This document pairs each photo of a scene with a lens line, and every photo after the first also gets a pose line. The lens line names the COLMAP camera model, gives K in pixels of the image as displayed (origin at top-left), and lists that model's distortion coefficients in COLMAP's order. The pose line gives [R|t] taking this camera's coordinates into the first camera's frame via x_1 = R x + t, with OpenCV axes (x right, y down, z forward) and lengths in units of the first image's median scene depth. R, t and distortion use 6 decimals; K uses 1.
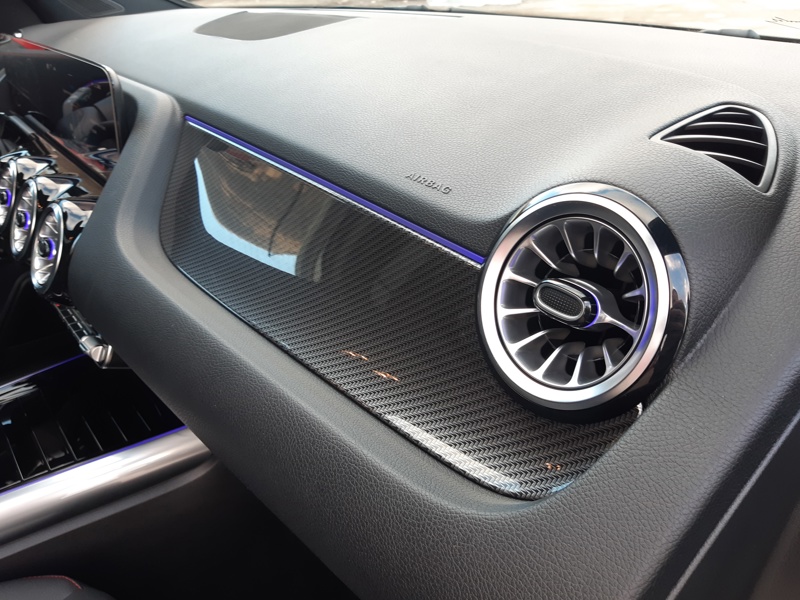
lens RADIAL K [[610.0, 0, 400.0], [0, 610.0, 300.0], [0, 0, 1]] dist [-0.003643, -0.004019]
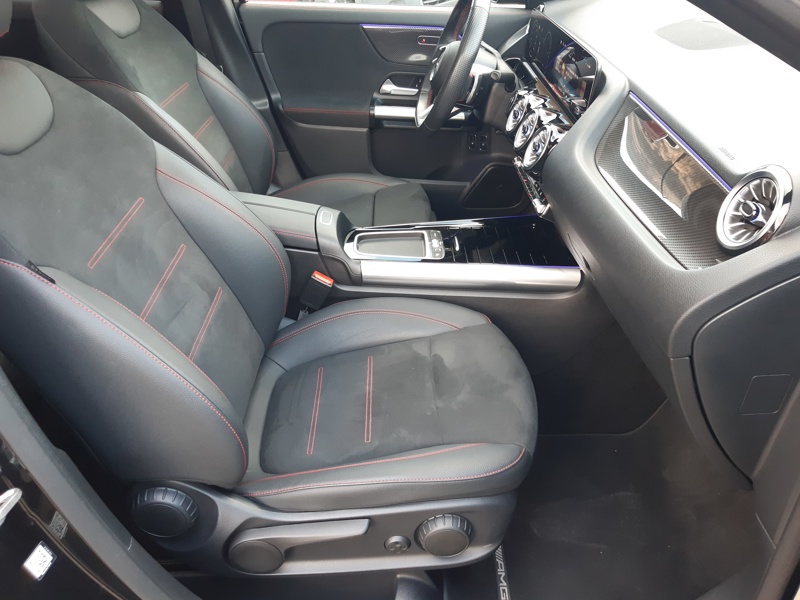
lens RADIAL K [[610.0, 0, 400.0], [0, 610.0, 300.0], [0, 0, 1]] dist [-0.003643, -0.004019]
pose [[0.784444, 0.334289, -0.522398, 0.250459], [-0.274475, 0.942449, 0.190928, 0.117169], [0.556158, -0.006387, 0.831052, -0.835821]]
